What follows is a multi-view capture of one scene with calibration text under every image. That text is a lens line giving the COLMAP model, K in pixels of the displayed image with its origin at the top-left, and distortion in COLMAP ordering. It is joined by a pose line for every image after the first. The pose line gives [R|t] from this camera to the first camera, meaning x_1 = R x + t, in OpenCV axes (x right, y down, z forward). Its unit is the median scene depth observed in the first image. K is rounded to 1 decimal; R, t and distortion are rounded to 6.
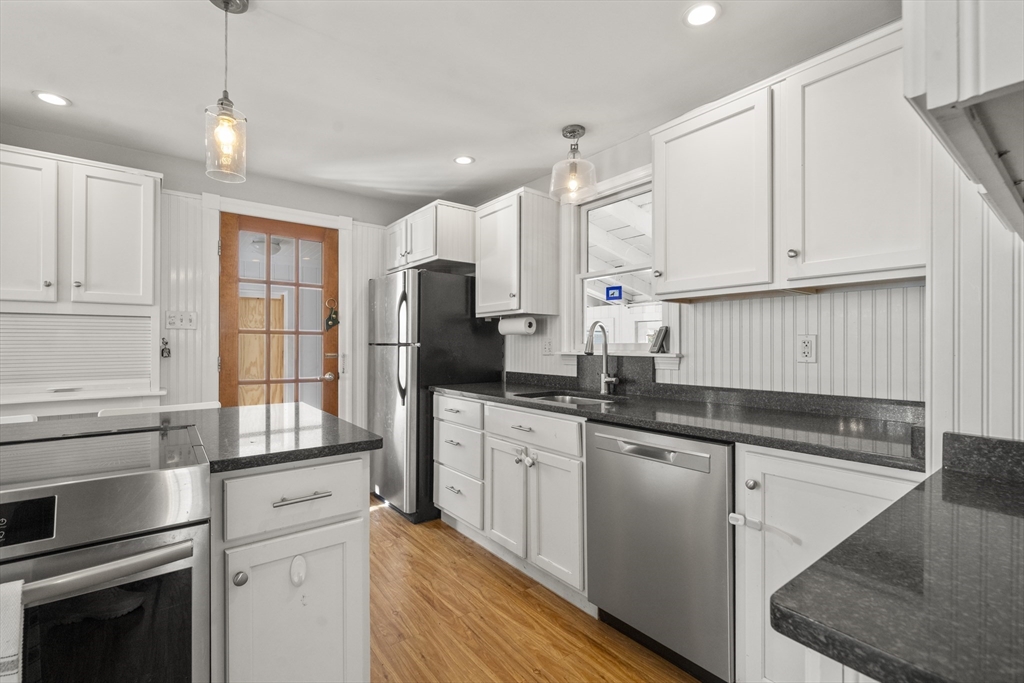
lens RADIAL K [[467.5, 0, 525.2], [0, 467.5, 344.4], [0, 0, 1]] dist [-0.003414, 0.001154]
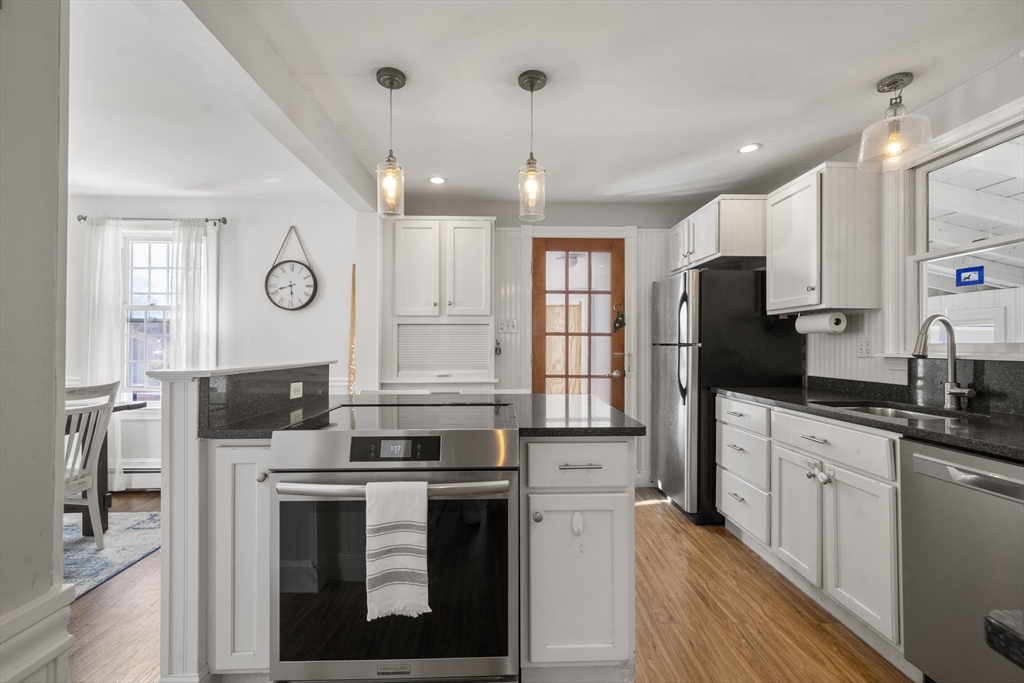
lens RADIAL K [[467.5, 0, 502.6], [0, 467.5, 348.3], [0, 0, 1]] dist [-0.003414, 0.001154]
pose [[0.795603, 0.004987, -0.605798, 0.051656], [-0.000194, 0.999968, 0.007978, 0.000082], [0.605819, -0.006230, 0.795578, -0.056158]]
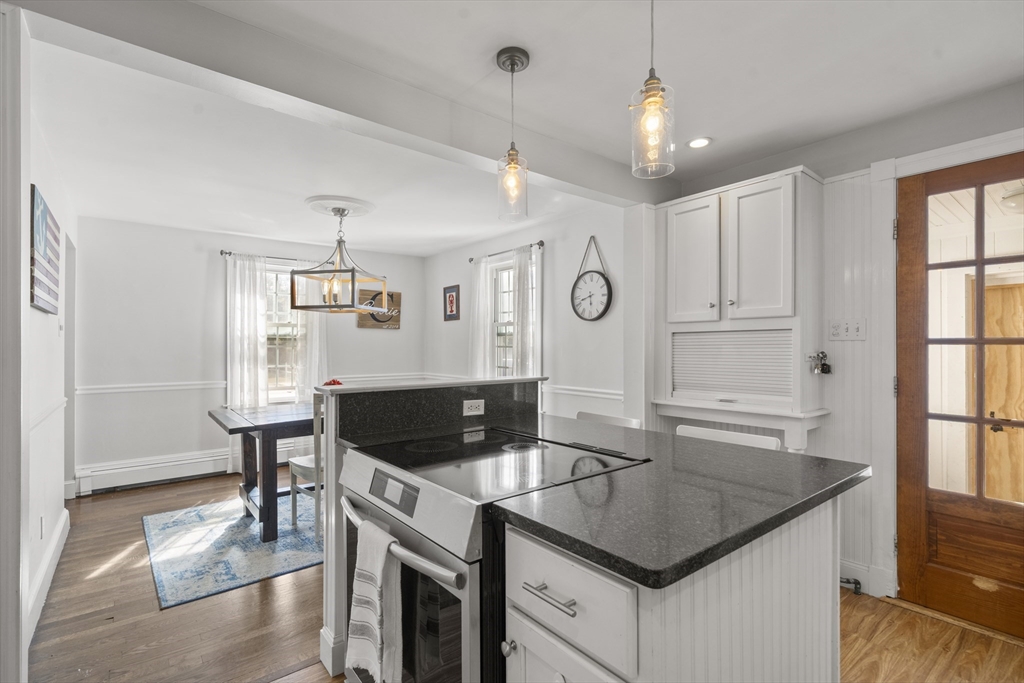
lens RADIAL K [[467.5, 0, 491.9], [0, 467.5, 346.9], [0, 0, 1]] dist [-0.003414, 0.001154]
pose [[-0.008640, 0.001041, -0.999962, 0.107622], [0.006208, 0.999980, 0.000987, -0.030412], [0.999943, -0.006199, -0.008646, 0.438322]]
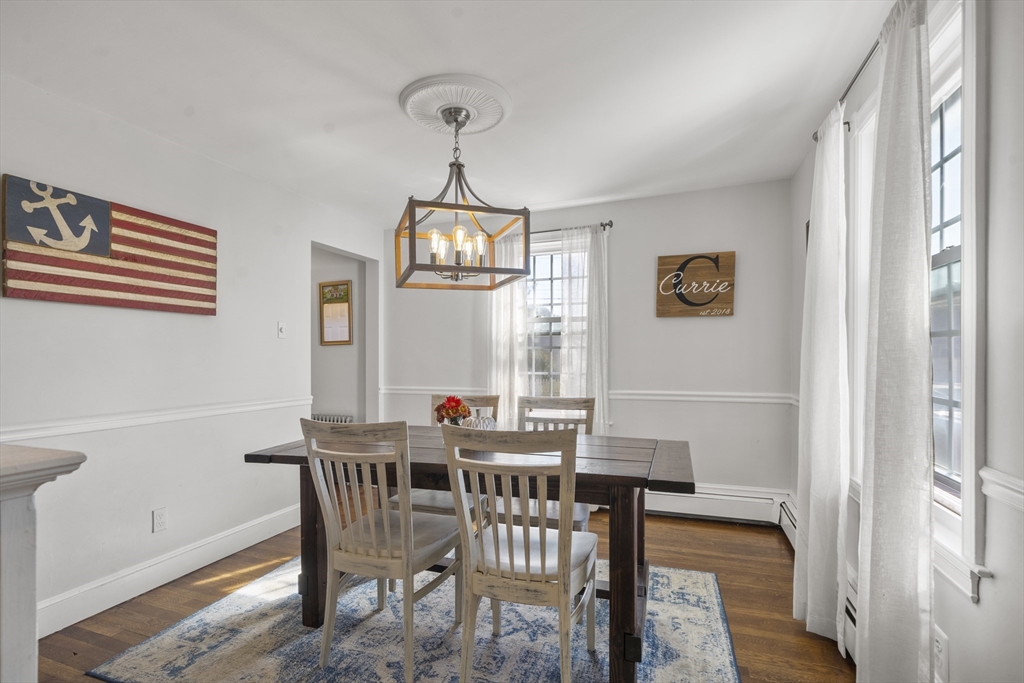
lens RADIAL K [[467.5, 0, 505.2], [0, 467.5, 361.0], [0, 0, 1]] dist [-0.003414, 0.001154]
pose [[-0.843920, 0.010812, -0.536359, -0.974135], [0.006523, 0.999930, 0.009894, -0.007524], [0.536429, 0.004851, -0.843932, 0.741404]]
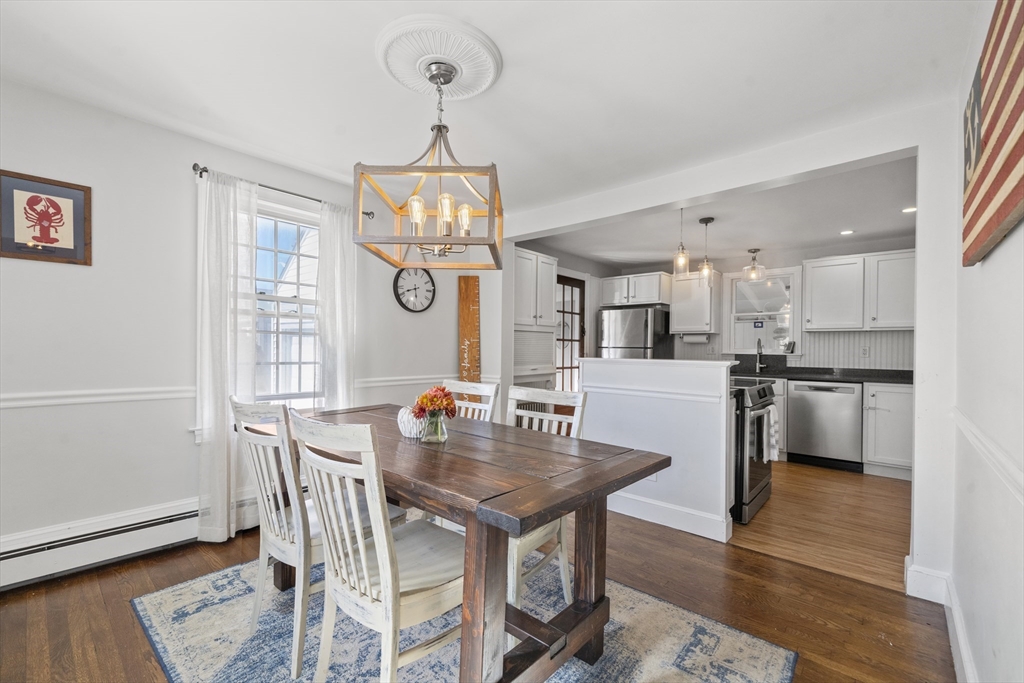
lens RADIAL K [[444.3, 0, 519.3], [0, 444.3, 347.8], [0, 0, 1]] dist [0.001203, 0.001616]
pose [[0.980610, 0.010860, 0.195670, -1.383956], [-0.011555, 0.999930, 0.002412, 0.002150], [-0.195631, -0.004626, 0.980667, -0.831534]]
